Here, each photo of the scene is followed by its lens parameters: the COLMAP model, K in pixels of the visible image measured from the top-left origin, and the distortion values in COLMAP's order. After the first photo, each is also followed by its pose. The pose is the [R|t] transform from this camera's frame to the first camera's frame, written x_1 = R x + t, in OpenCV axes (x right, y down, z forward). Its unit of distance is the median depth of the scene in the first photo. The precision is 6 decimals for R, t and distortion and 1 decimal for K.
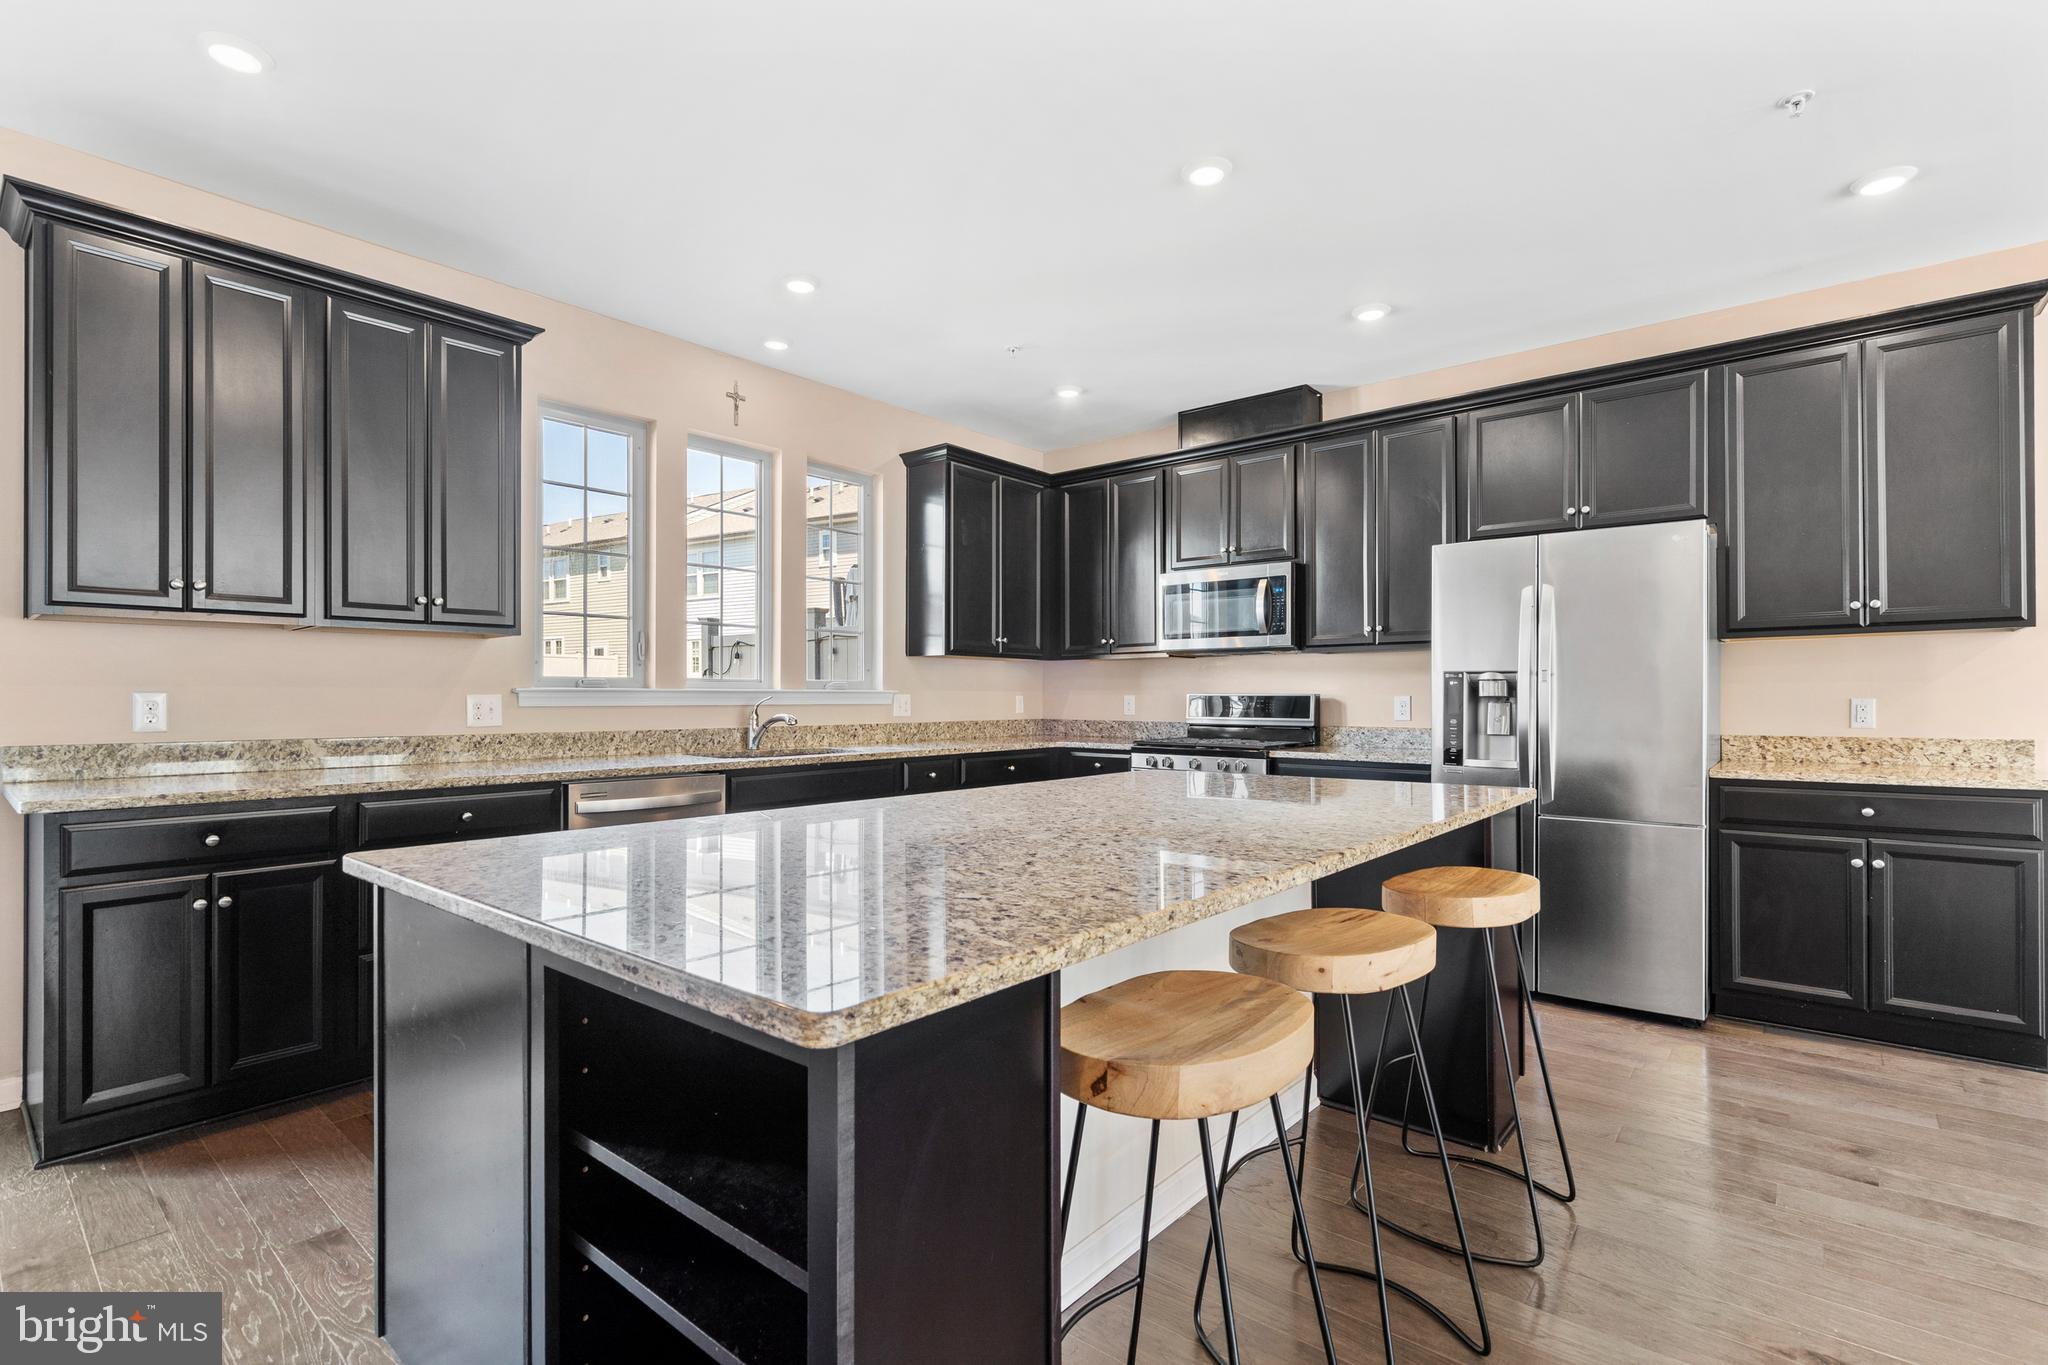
lens RADIAL K [[938.6, 0, 1023.5], [0, 938.6, 704.5], [0, 0, 1]] dist [-0.000447, 0.000020]
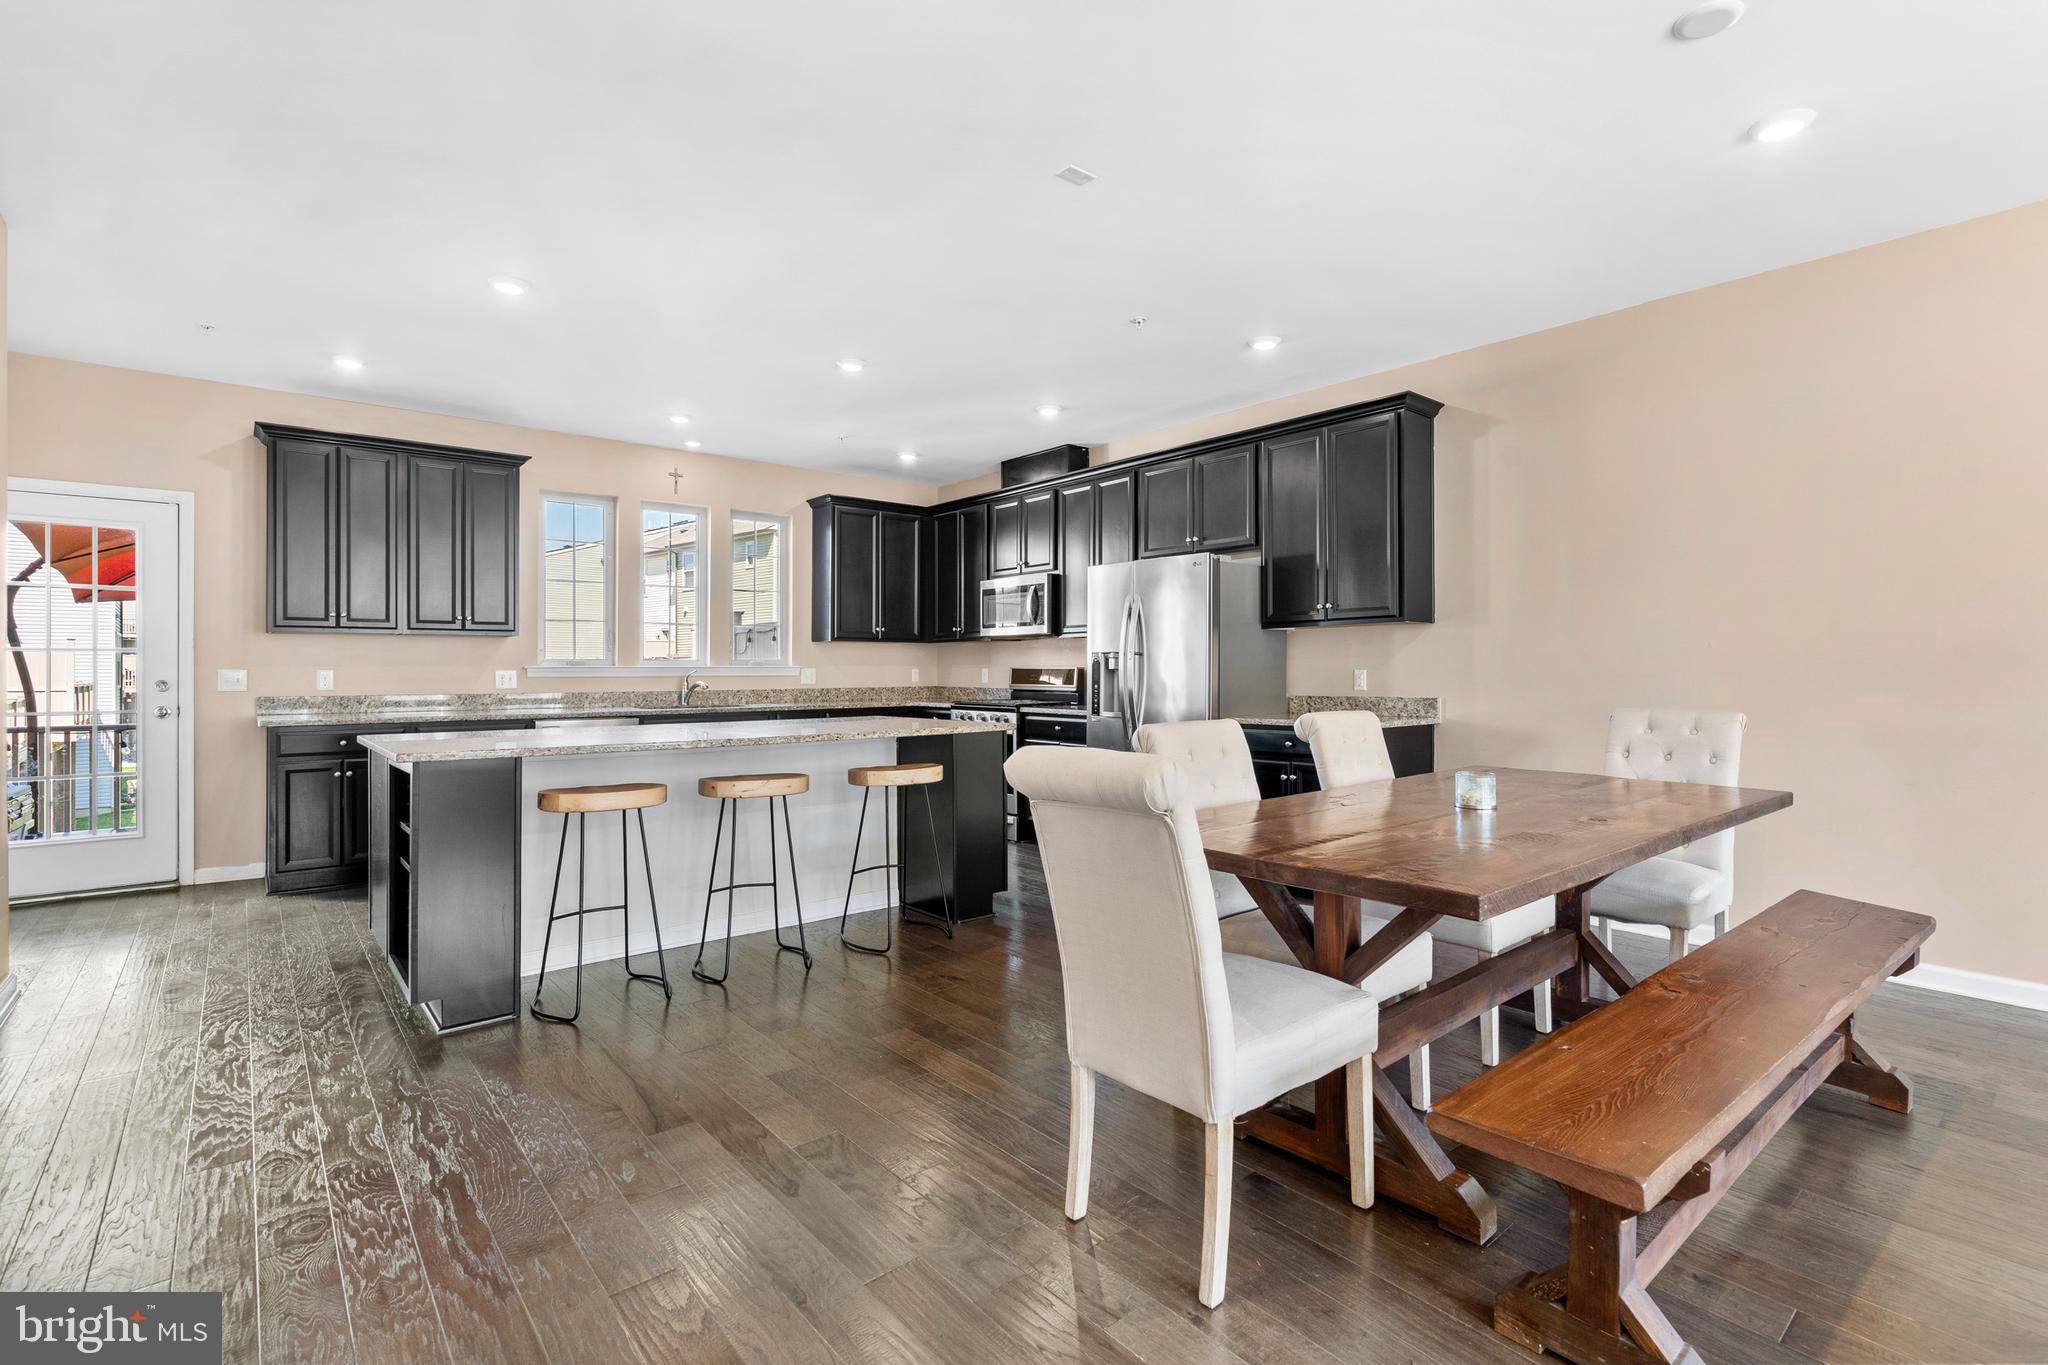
lens RADIAL K [[938.6, 0, 1023.9], [0, 938.6, 674.0], [0, 0, 1]] dist [-0.000447, 0.000020]
pose [[0.984861, -0.002679, -0.173323, 0.544018], [0.002217, 0.999993, -0.002858, 0.002979], [0.173329, 0.002431, 0.984861, -0.430384]]
